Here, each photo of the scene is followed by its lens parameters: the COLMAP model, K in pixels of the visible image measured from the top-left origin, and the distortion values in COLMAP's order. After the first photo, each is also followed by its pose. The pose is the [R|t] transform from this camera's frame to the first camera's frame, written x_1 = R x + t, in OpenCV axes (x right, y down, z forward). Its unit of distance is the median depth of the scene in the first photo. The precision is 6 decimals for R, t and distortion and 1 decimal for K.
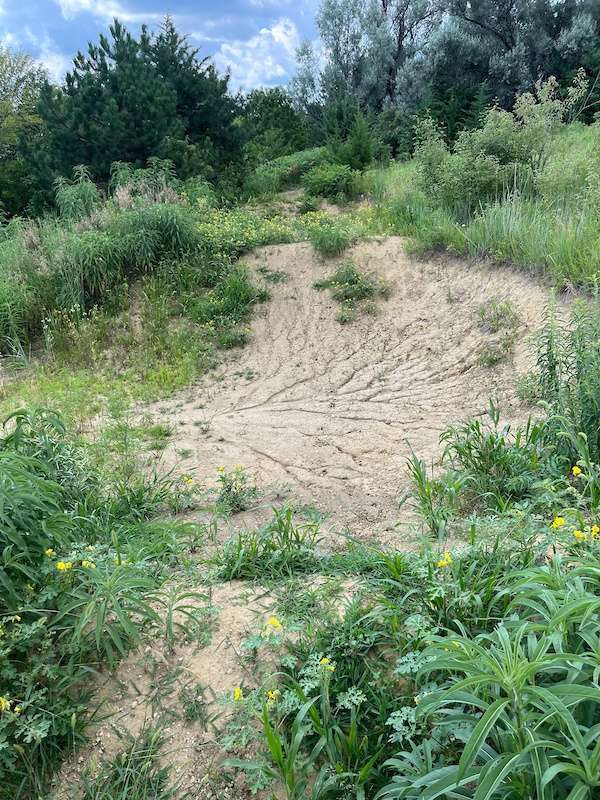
lens RADIAL K [[625.5, 0, 300.0], [0, 625.5, 400.0], [0, 0, 1]] dist [0.072659, 0.000803]
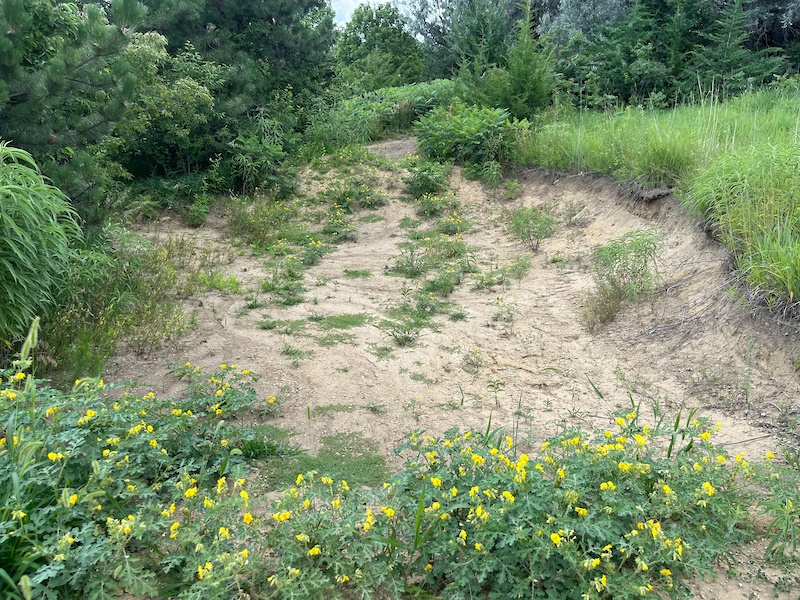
lens RADIAL K [[612.3, 0, 400.0], [0, 612.3, 300.0], [0, 0, 1]] dist [0.106453, -0.152689]
pose [[0.997026, 0.076124, 0.012030, -0.006100], [-0.075502, 0.996099, -0.045682, -0.179389], [-0.015461, 0.044638, 0.998884, 0.483605]]
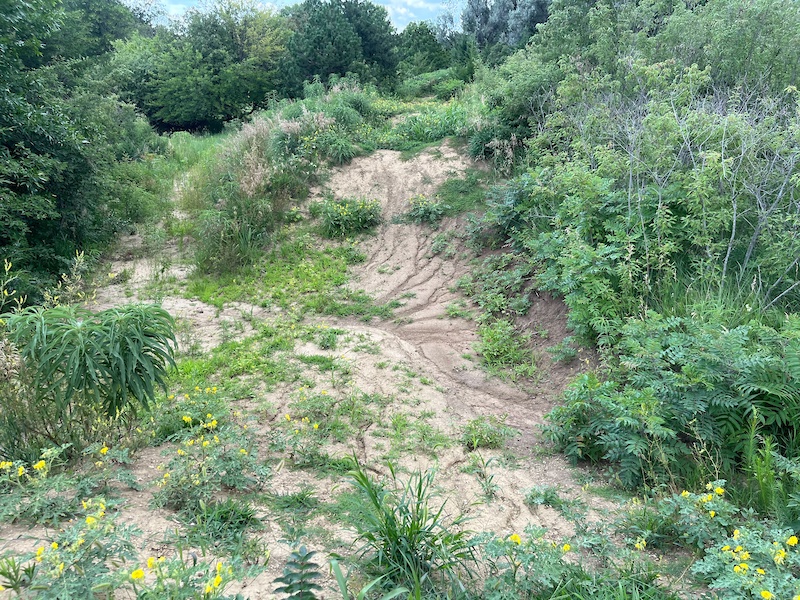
lens RADIAL K [[612.3, 0, 400.0], [0, 612.3, 300.0], [0, 0, 1]] dist [0.106453, -0.152689]
pose [[0.996028, 0.058593, -0.067047, 0.055336], [-0.059652, 0.998122, -0.013904, 0.192781], [0.066107, 0.017849, 0.997653, -0.505232]]
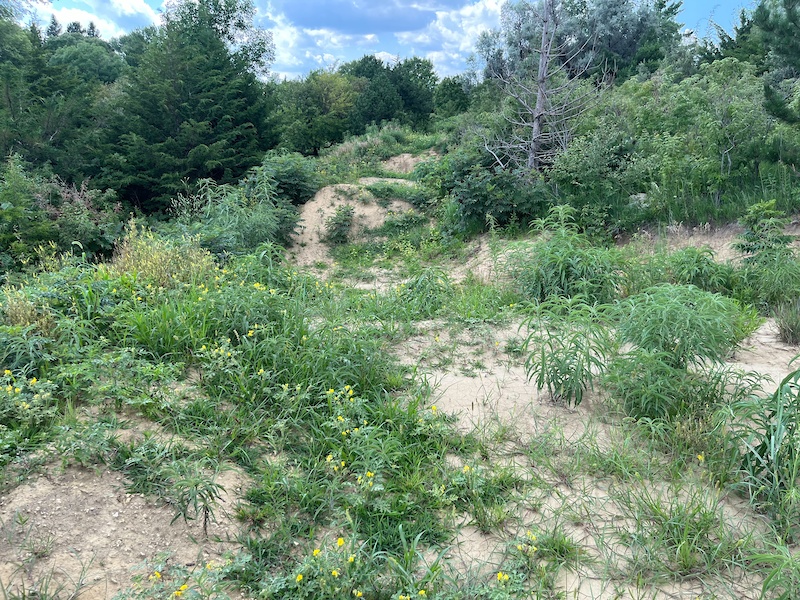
lens RADIAL K [[612.3, 0, 400.0], [0, 612.3, 300.0], [0, 0, 1]] dist [0.106453, -0.152689]
pose [[0.986520, 0.048920, -0.156159, 0.186286], [-0.060471, 0.995706, -0.070093, 0.417210], [0.152059, 0.078591, 0.985242, -1.111104]]
